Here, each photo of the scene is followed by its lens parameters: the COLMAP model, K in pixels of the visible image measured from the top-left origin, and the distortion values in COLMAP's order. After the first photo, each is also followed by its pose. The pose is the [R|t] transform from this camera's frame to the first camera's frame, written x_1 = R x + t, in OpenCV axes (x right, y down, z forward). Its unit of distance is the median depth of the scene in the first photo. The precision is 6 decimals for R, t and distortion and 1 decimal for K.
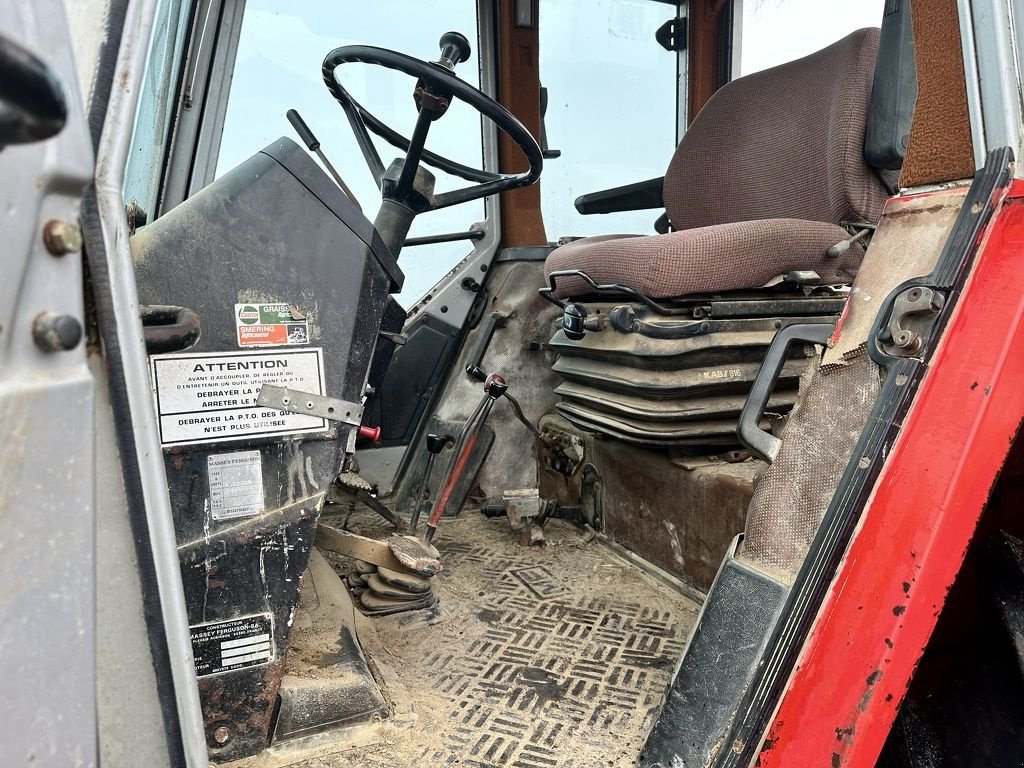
lens RADIAL K [[711.4, 0, 512.0], [0, 711.4, 384.0], [0, 0, 1]] dist [0.054245, -0.047022]
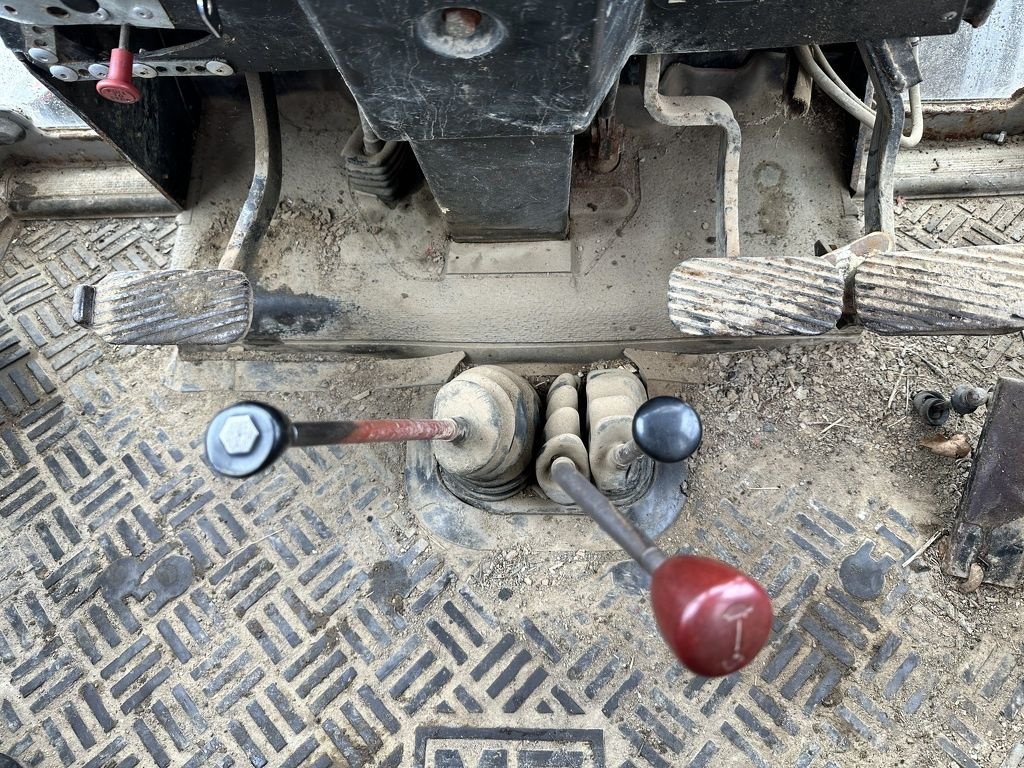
lens RADIAL K [[711.4, 0, 512.0], [0, 711.4, 384.0], [0, 0, 1]] dist [0.054245, -0.047022]
pose [[-0.405642, 0.840566, -0.359032, -0.004361], [-0.012997, 0.387456, 0.921797, -0.259094], [0.913940, 0.378585, -0.146243, 1.365300]]
